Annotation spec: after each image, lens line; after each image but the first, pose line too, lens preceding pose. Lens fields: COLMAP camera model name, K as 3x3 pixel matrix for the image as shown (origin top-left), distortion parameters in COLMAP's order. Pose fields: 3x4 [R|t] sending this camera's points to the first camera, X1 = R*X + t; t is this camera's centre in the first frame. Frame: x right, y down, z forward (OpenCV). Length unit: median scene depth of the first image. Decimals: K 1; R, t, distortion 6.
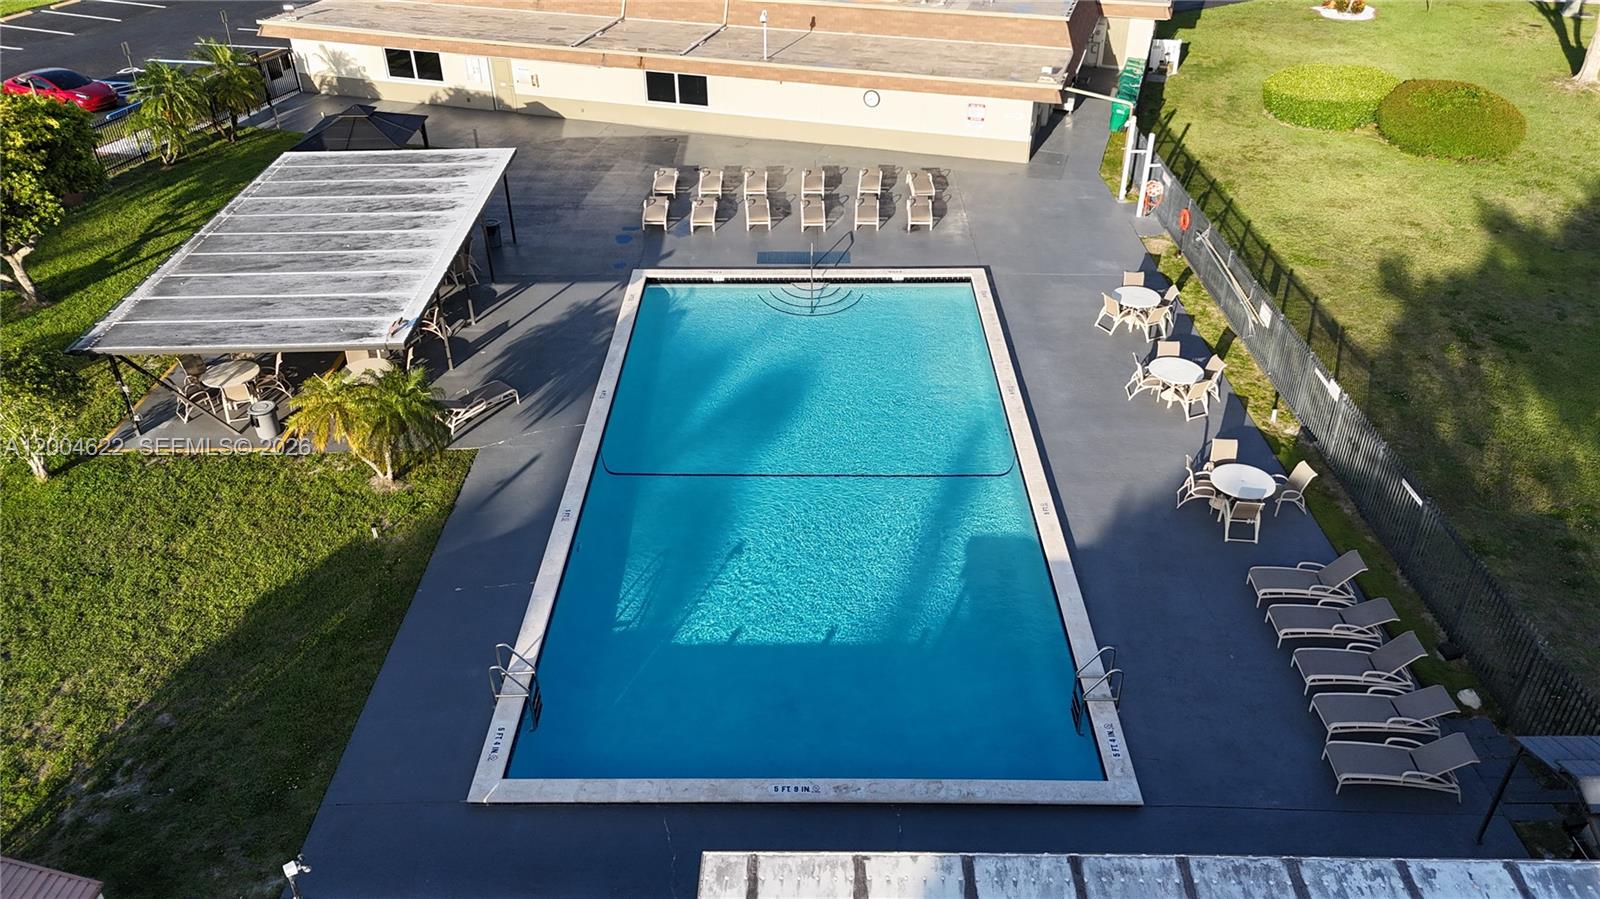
lens RADIAL K [[1177.0, 0, 806.2], [0, 1177.0, 452.3], [0, 0, 1]] dist [0.036495, -0.014965]
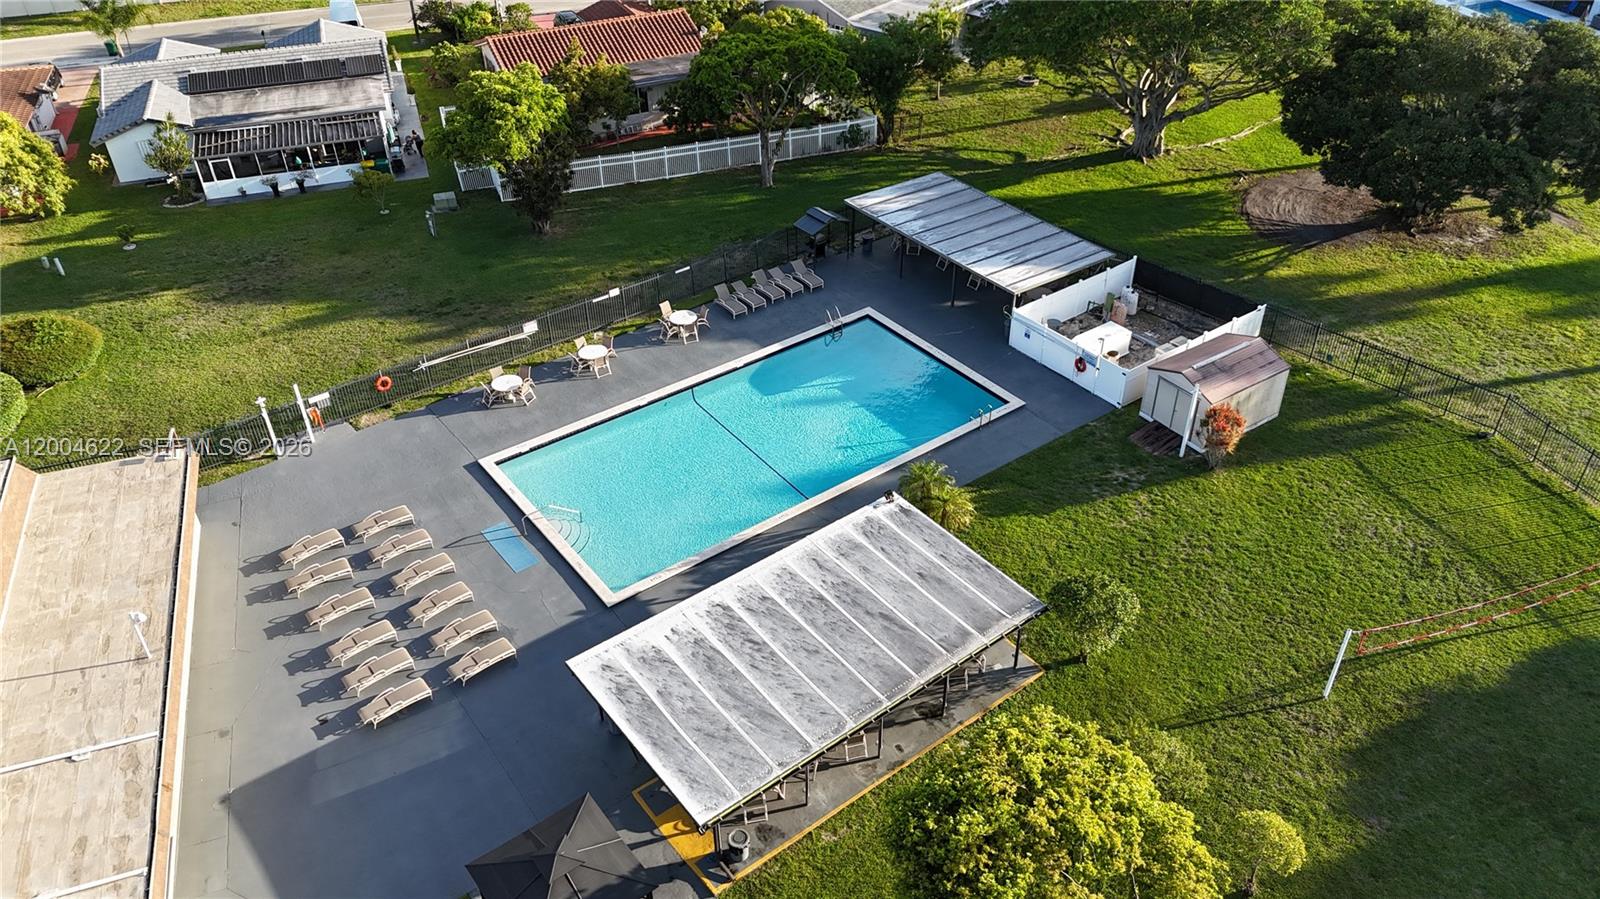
lens RADIAL K [[1177.0, 0, 798.9], [0, 1177.0, 452.2], [0, 0, 1]] dist [0.036495, -0.014965]
pose [[-0.602178, -0.465423, 0.648662, -0.961803], [0.444751, 0.479176, 0.756694, -1.044115], [-0.663007, 0.744158, -0.081552, 0.888832]]
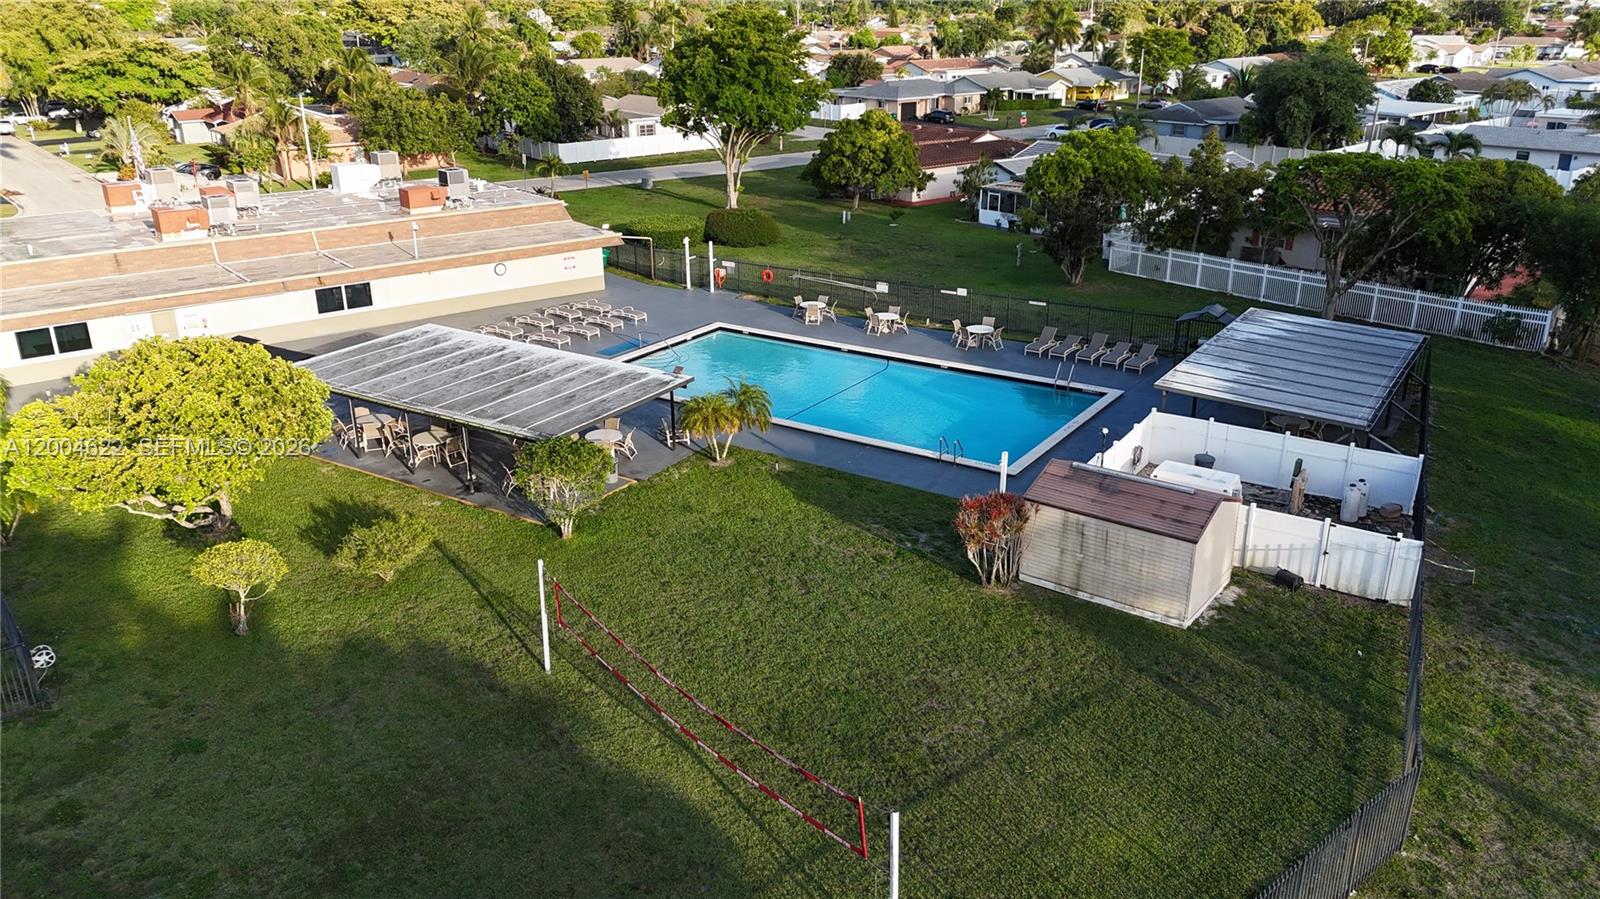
lens RADIAL K [[1177.0, 0, 805.2], [0, 1177.0, 447.2], [0, 0, 1]] dist [0.036495, -0.014965]
pose [[0.538861, -0.293631, 0.789563, -1.147917], [0.454705, 0.890399, 0.020805, 0.019425], [-0.709135, 0.347807, 0.613316, -0.019773]]
